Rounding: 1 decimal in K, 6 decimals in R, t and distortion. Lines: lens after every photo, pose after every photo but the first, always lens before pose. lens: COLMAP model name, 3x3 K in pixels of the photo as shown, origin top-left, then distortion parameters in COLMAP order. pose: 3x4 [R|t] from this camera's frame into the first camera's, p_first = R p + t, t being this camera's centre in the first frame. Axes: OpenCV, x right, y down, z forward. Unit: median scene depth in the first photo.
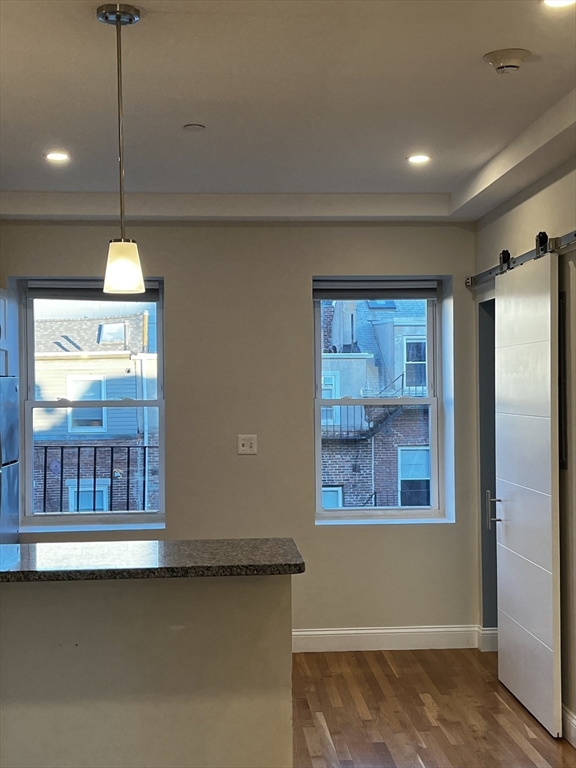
lens RADIAL K [[1001.7, 0, 288.0], [0, 1001.7, 384.0], [0, 0, 1]] dist [0.010152, 0.014893]
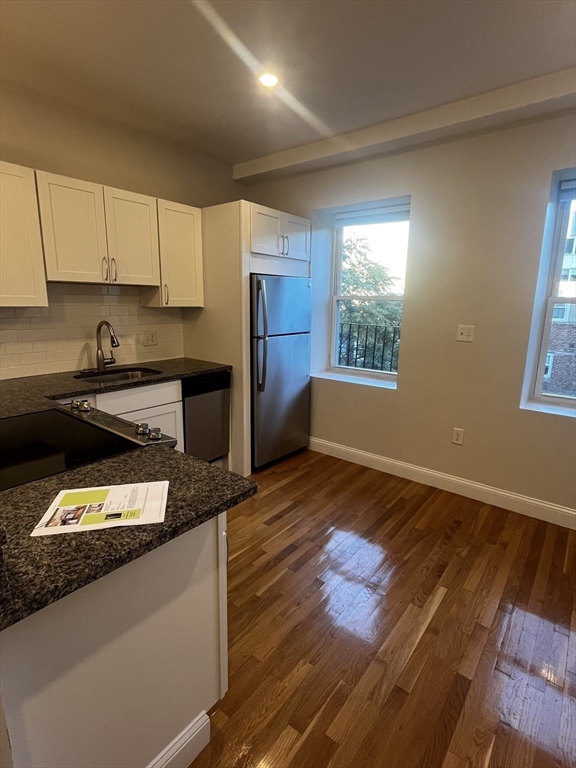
lens RADIAL K [[380.0, 0, 288.0], [0, 380.0, 384.0], [0, 0, 1]] dist [-0.014721, 0.000035]
pose [[0.733349, 0.166521, -0.659143, 0.126219], [-0.023102, 0.975083, 0.220634, 0.026558], [0.679460, -0.146574, 0.718923, 0.572698]]
